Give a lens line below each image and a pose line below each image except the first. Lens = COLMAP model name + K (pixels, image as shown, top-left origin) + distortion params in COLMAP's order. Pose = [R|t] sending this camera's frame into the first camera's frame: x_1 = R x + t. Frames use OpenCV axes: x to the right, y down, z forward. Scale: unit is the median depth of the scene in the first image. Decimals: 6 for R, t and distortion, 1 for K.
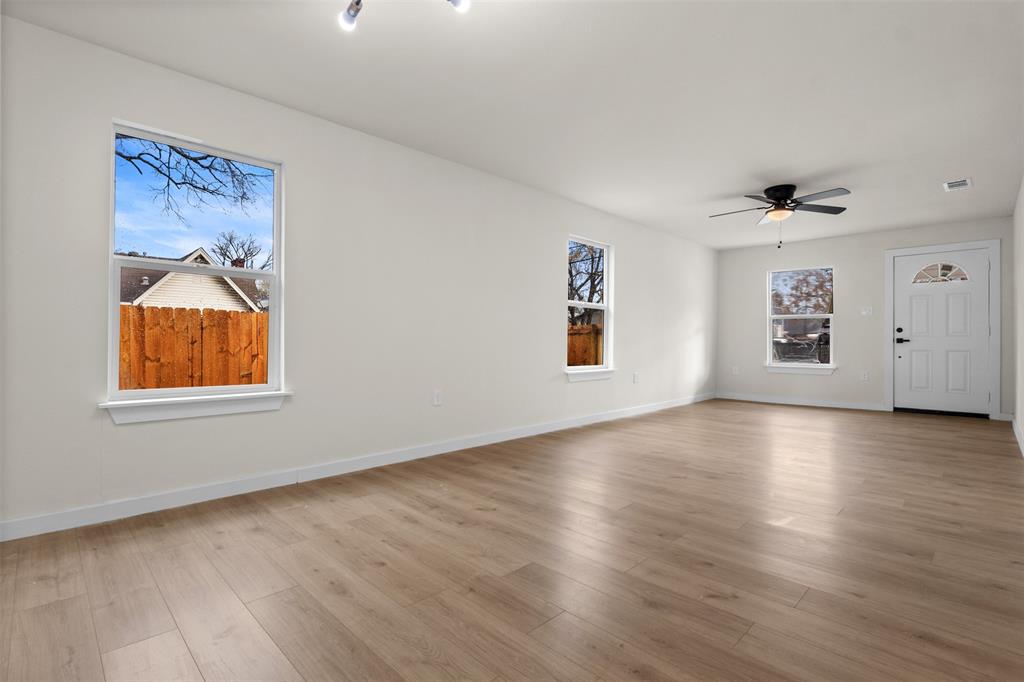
lens RADIAL K [[478.7, 0, 512.0], [0, 478.7, 341.0], [0, 0, 1]] dist [-0.009447, 0.000099]
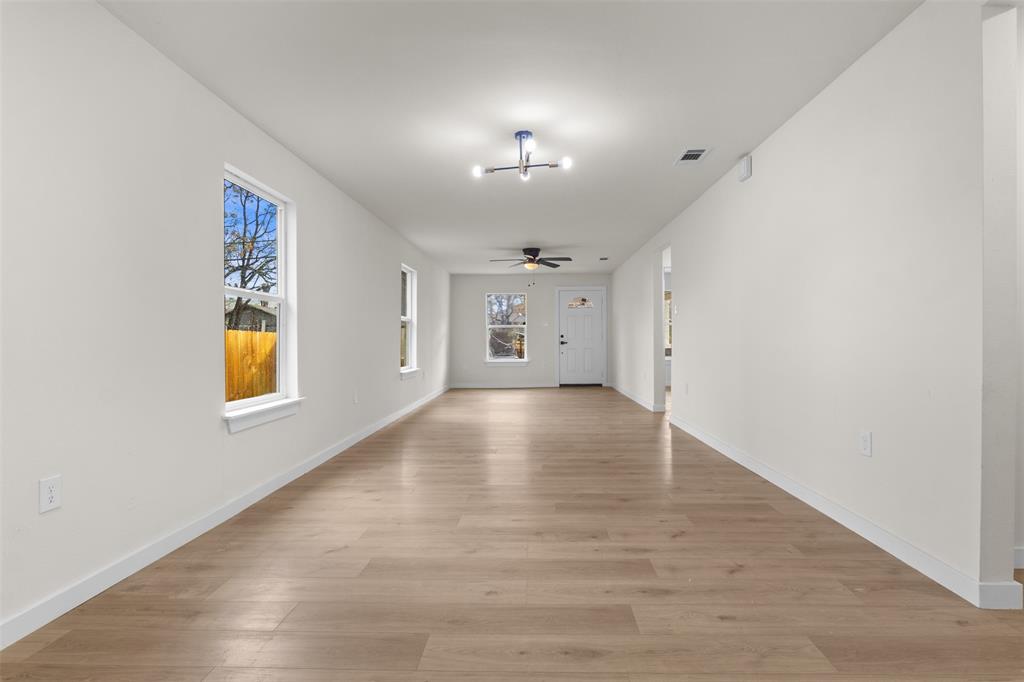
lens RADIAL K [[493.9, 0, 512.0], [0, 493.9, 341.0], [0, 0, 1]] dist [0.001302, 0.000014]
pose [[0.737920, -0.010216, 0.674811, -0.457654], [0.009208, 0.999945, 0.005069, -0.017569], [-0.674825, 0.002473, 0.737974, -0.130665]]
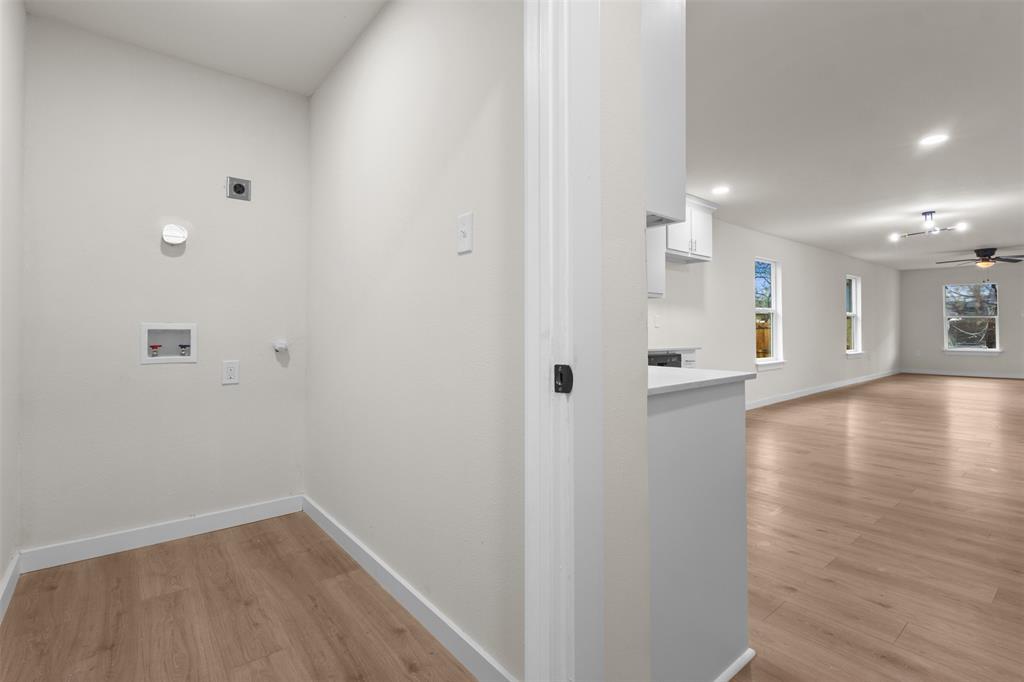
lens RADIAL K [[476.4, 0, 509.9], [0, 476.4, 321.4], [0, 0, 1]] dist [0.002233, 0.000279]
pose [[0.994861, -0.010734, -0.100677, -0.786757], [0.009023, 0.999807, -0.017430, -0.027437], [0.100845, 0.016432, 0.994766, -0.728124]]
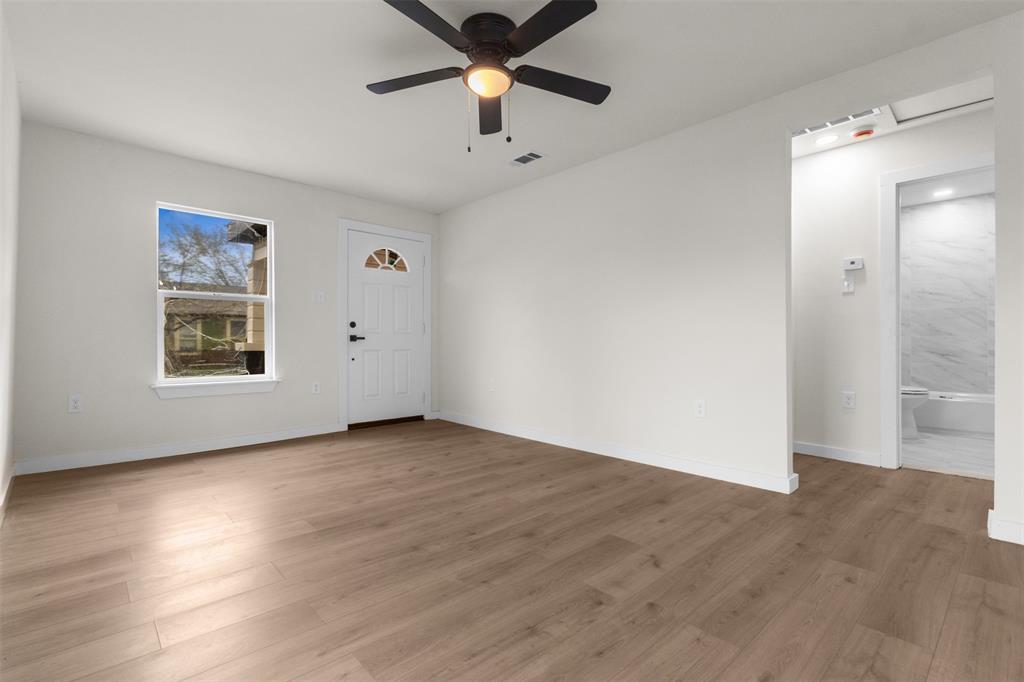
lens RADIAL K [[470.4, 0, 512.0], [0, 470.4, 341.0], [0, 0, 1]] dist [-0.000141, -0.000028]
pose [[0.028940, -0.006010, 0.999563, 0.052255], [-0.006562, 0.999959, 0.006203, -0.002787], [-0.999560, -0.006738, 0.028900, 0.731831]]
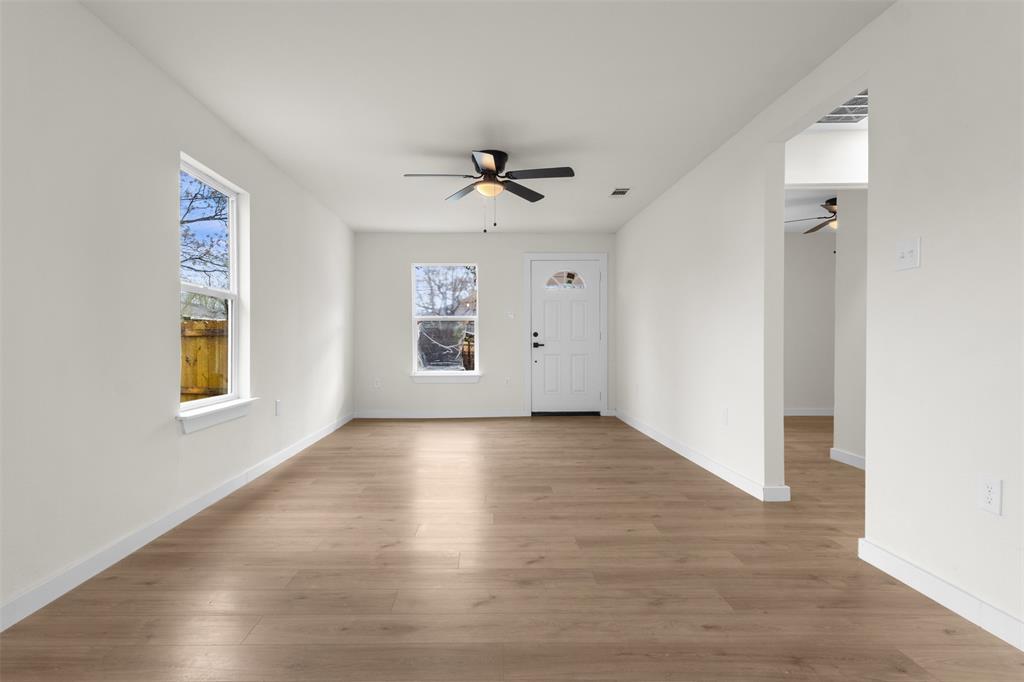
lens RADIAL K [[527.2, 0, 481.6], [0, 527.2, 348.7], [0, 0, 1]] dist [-0.000750, 0.000143]
pose [[0.709555, -0.016535, 0.704456, -0.047246], [0.004726, 0.999814, 0.018707, -0.014712], [-0.704634, -0.009945, 0.709501, 0.300005]]
